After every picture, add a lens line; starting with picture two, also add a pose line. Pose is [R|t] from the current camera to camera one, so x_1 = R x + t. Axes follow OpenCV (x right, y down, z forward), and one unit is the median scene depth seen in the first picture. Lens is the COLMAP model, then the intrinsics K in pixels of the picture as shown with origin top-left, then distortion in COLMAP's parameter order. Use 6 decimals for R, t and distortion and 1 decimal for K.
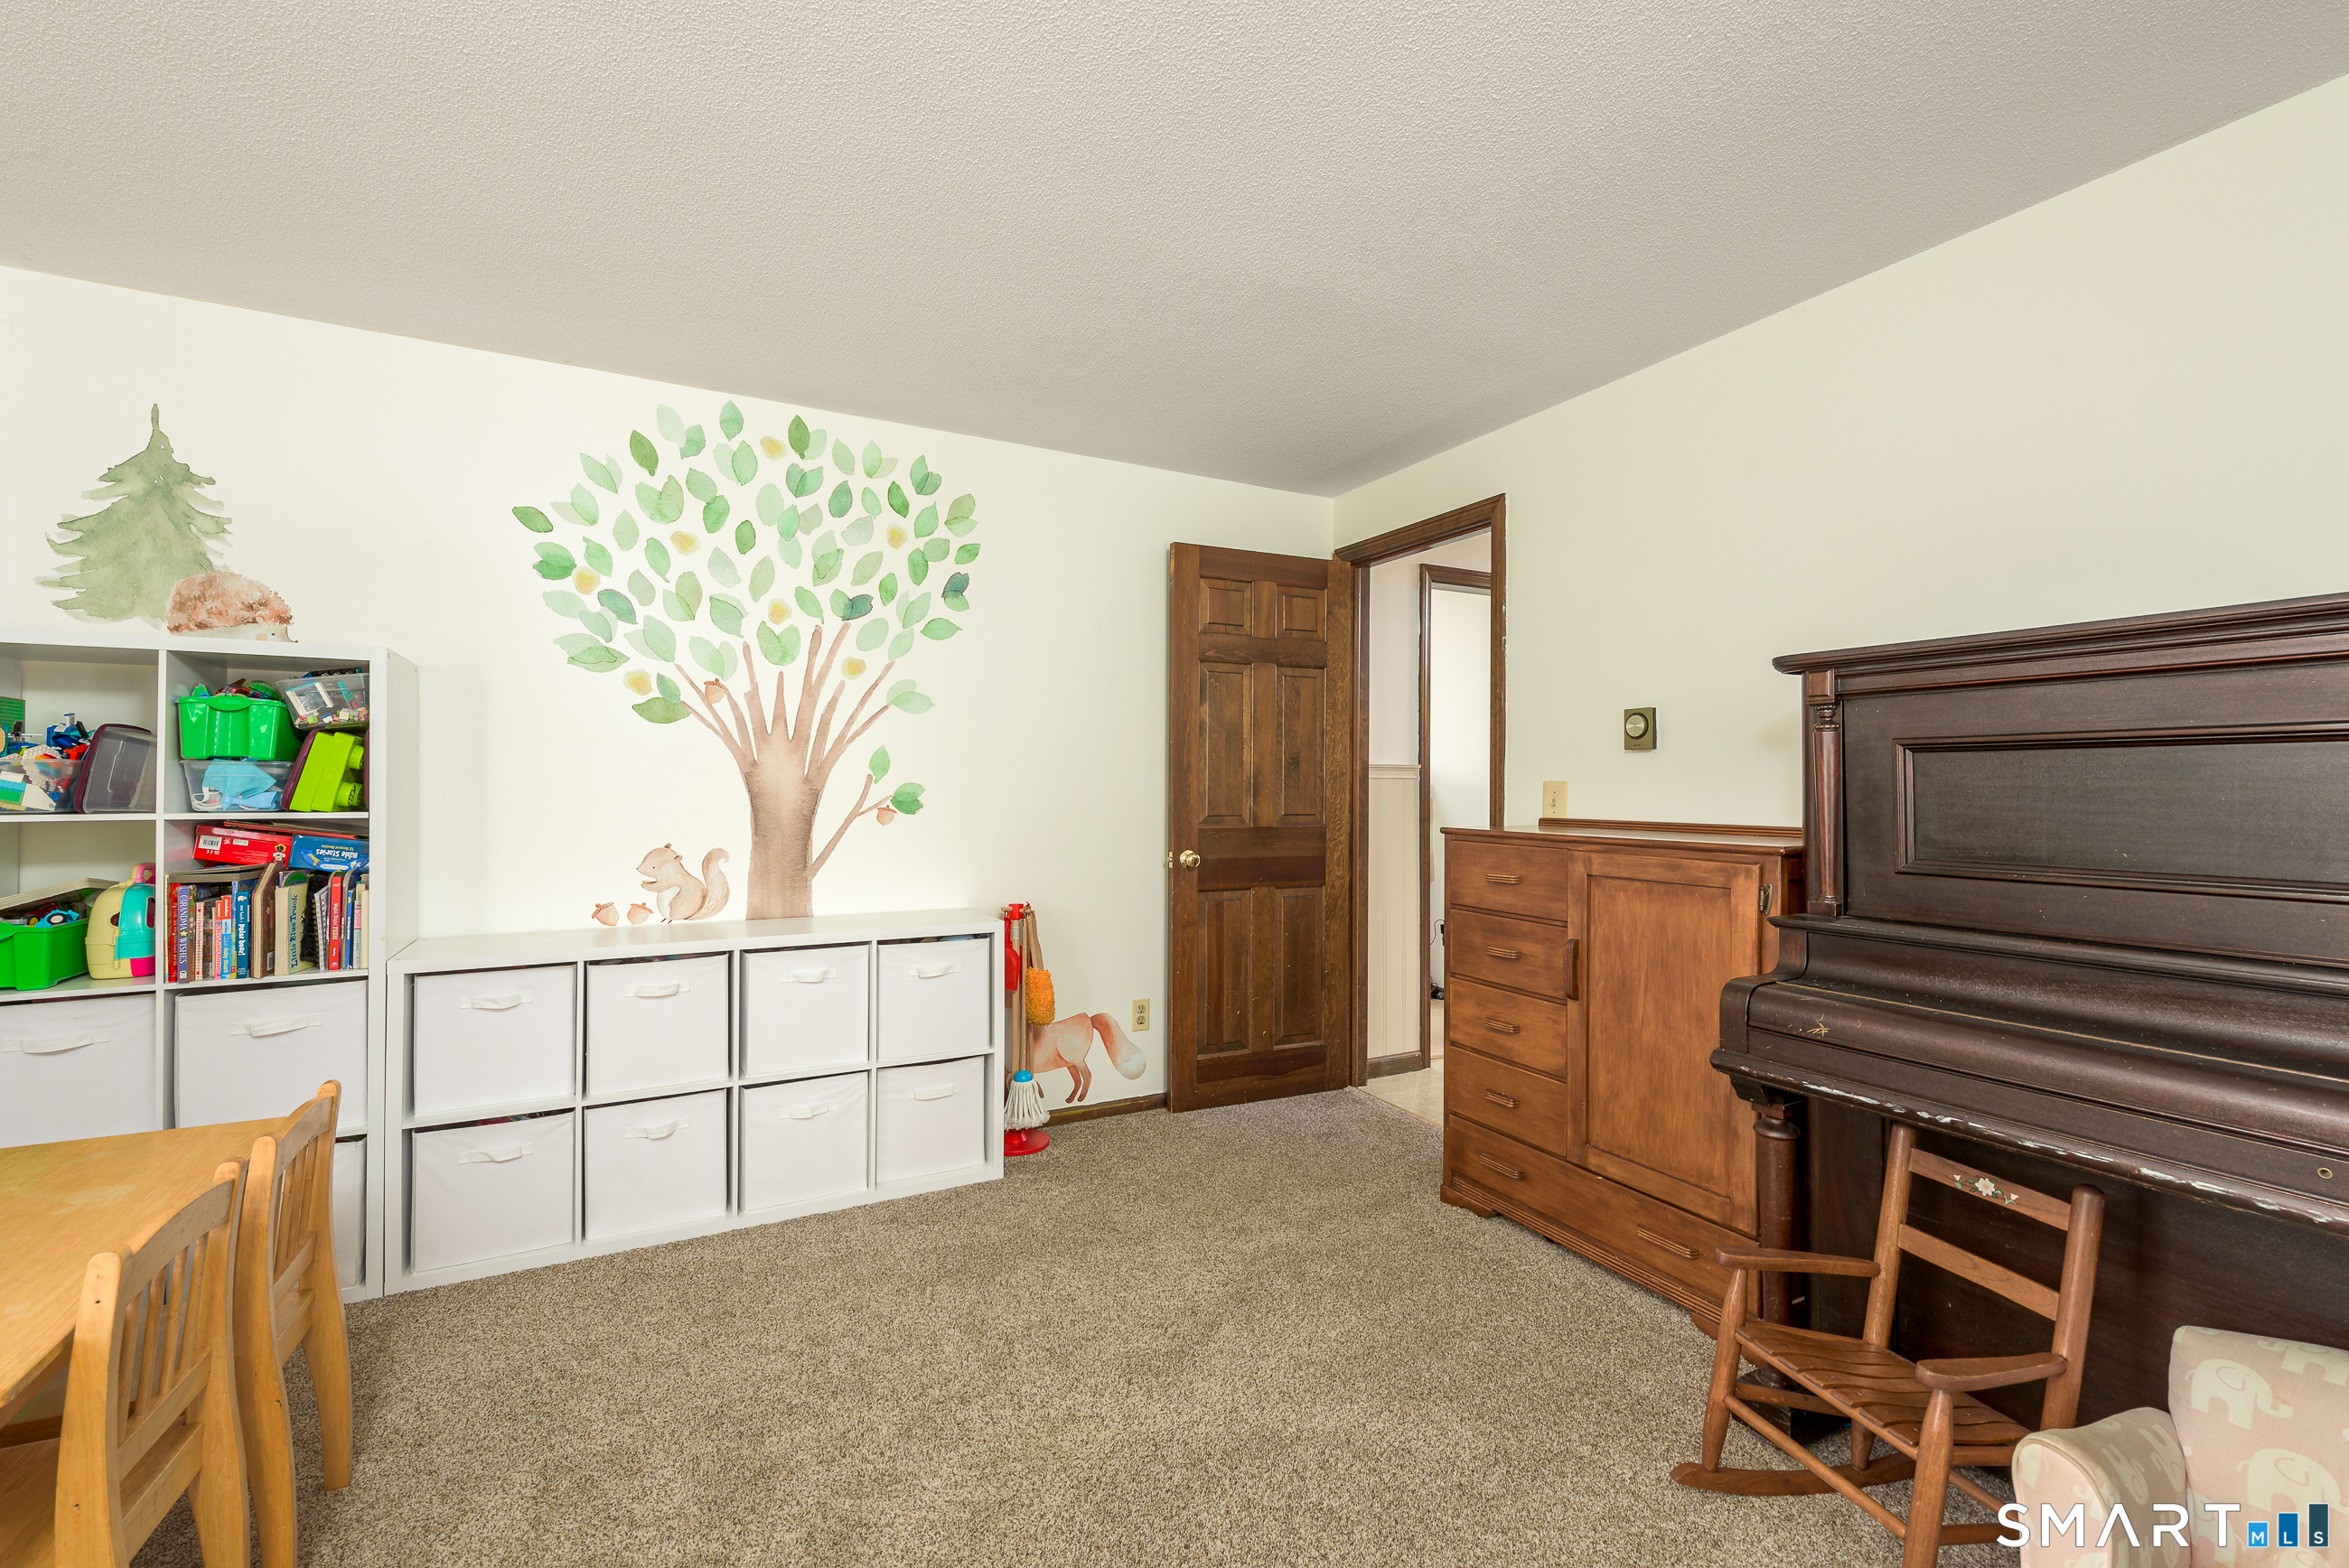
lens RADIAL K [[1005.5, 0, 1174.5], [0, 1005.5, 784.0], [0, 0, 1]] dist [0.019990, -0.007942]
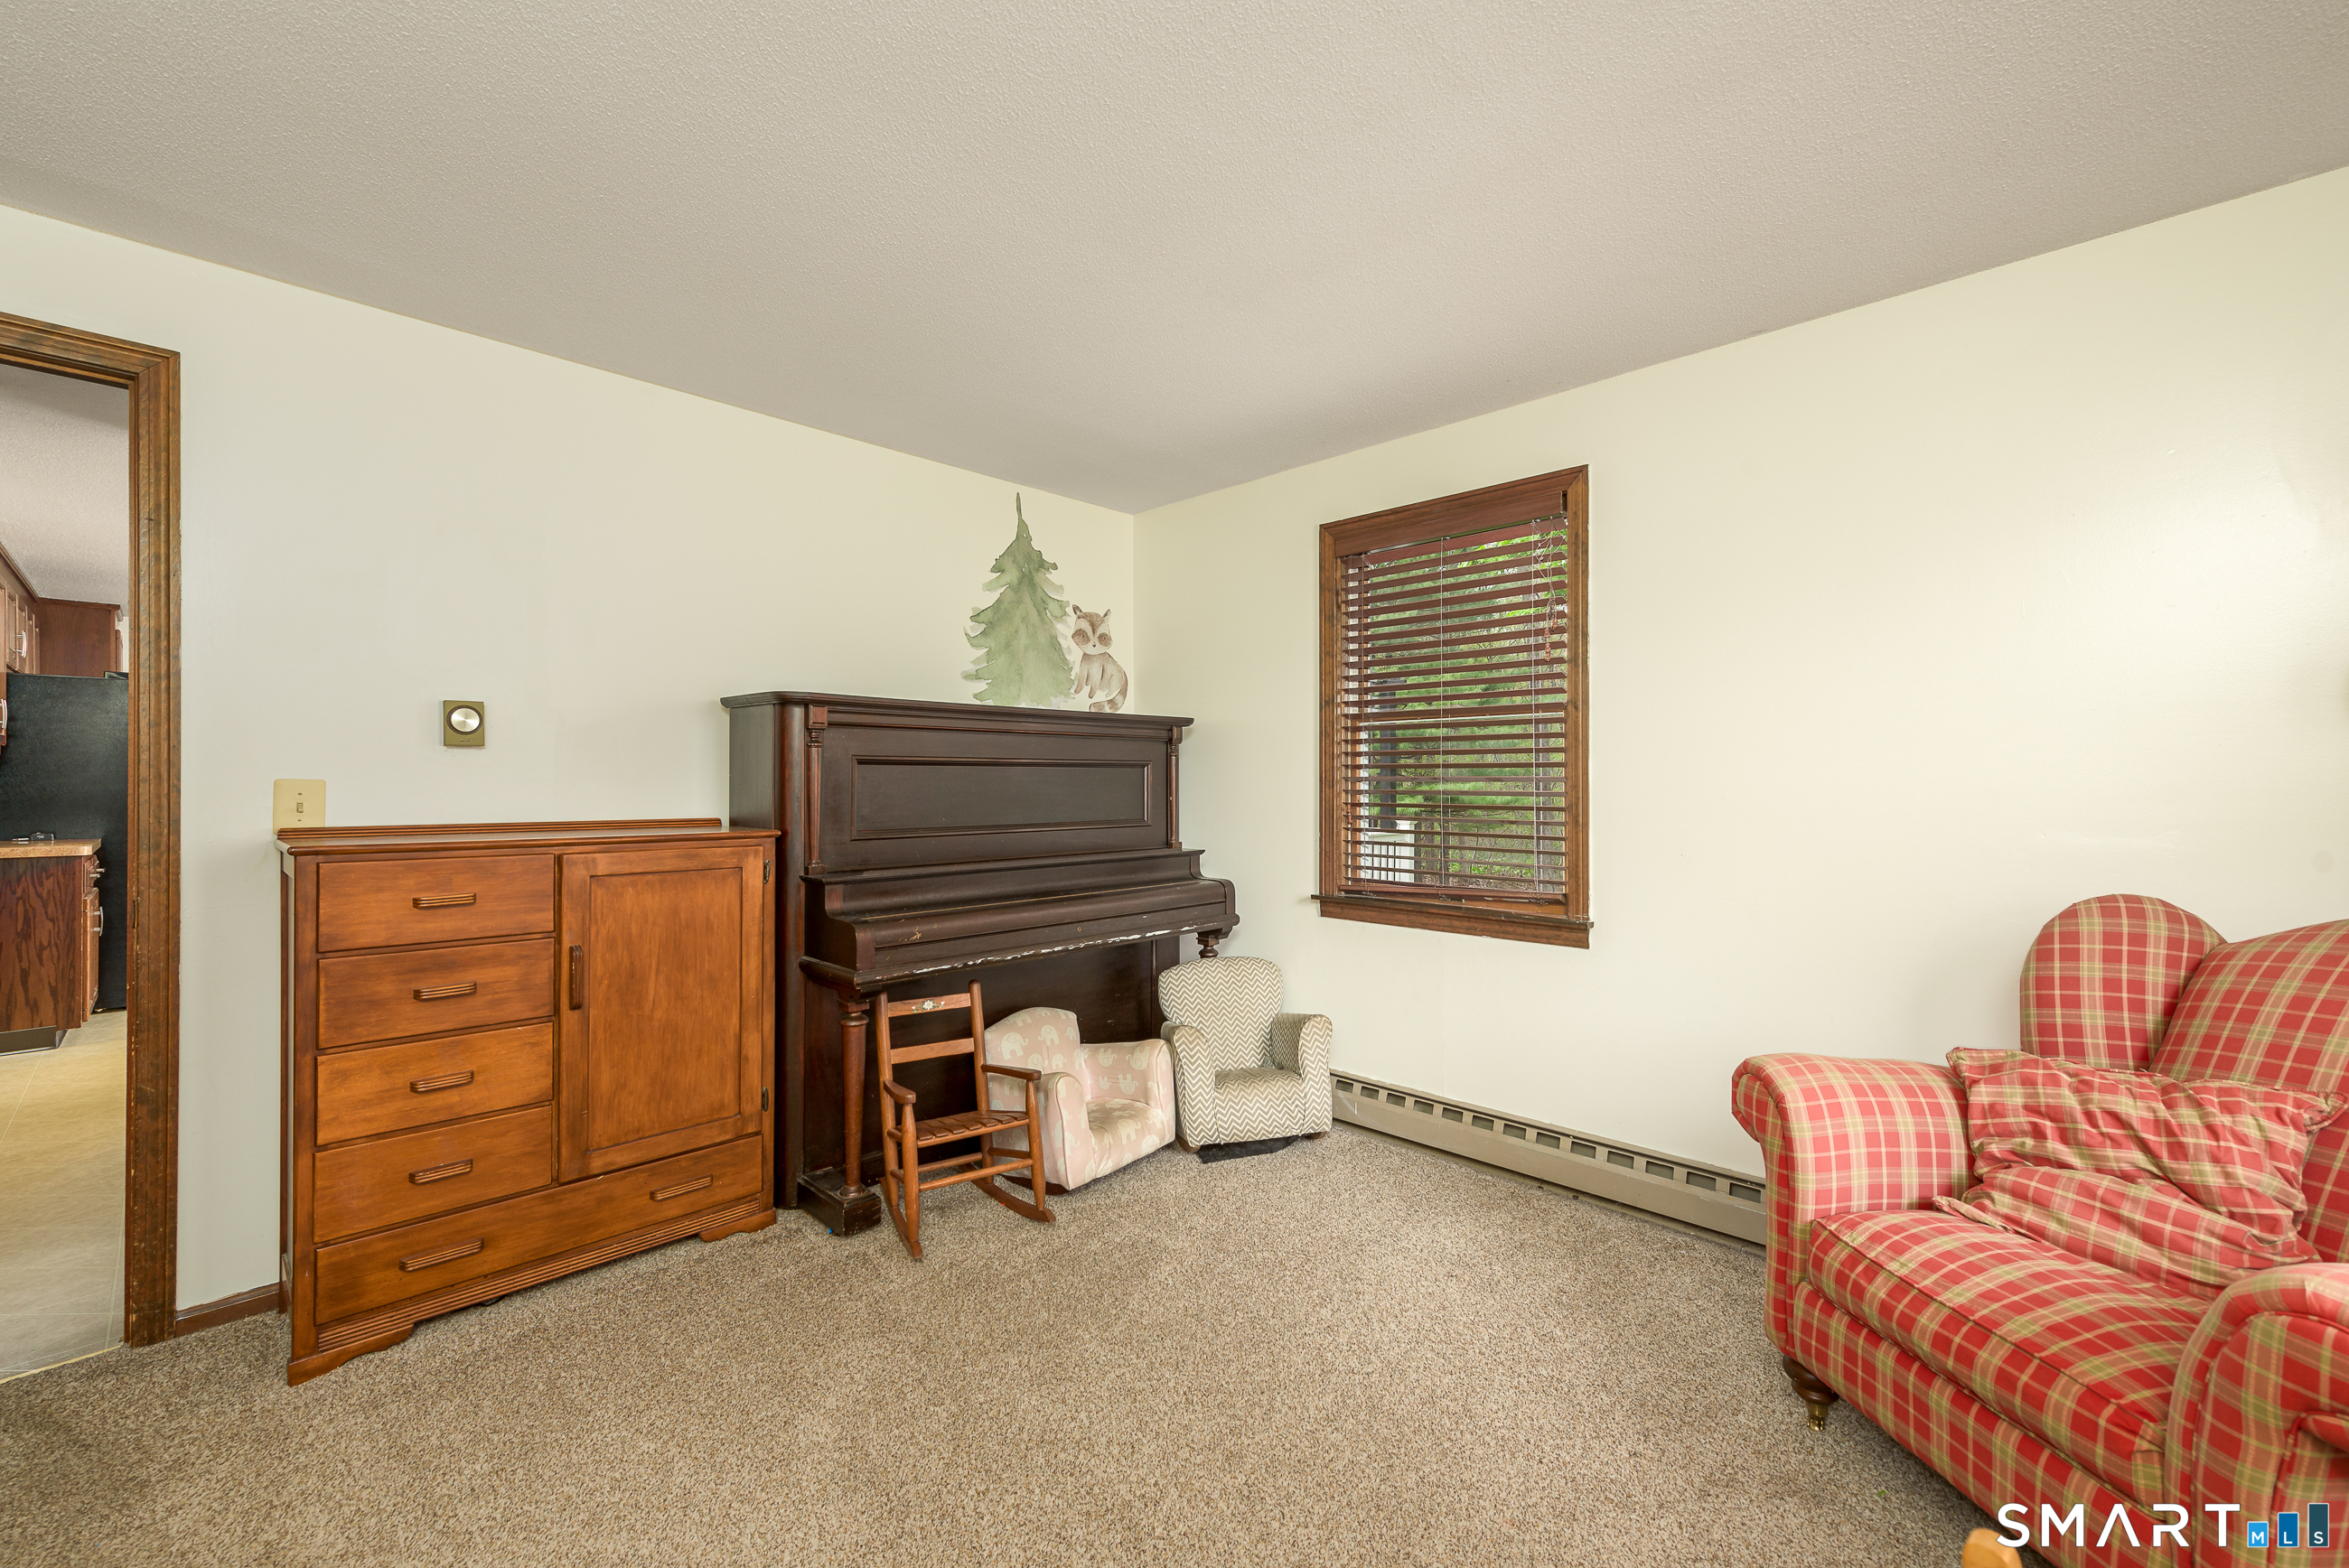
lens RADIAL K [[941.5, 0, 1164.2], [0, 941.5, 785.0], [0, 0, 1]] dist [0.001571, 0.000405]
pose [[-0.301923, -0.003844, 0.953325, -0.652544], [-0.004259, 0.999987, 0.002683, -0.003784], [-0.953323, -0.003250, -0.301936, 0.771171]]
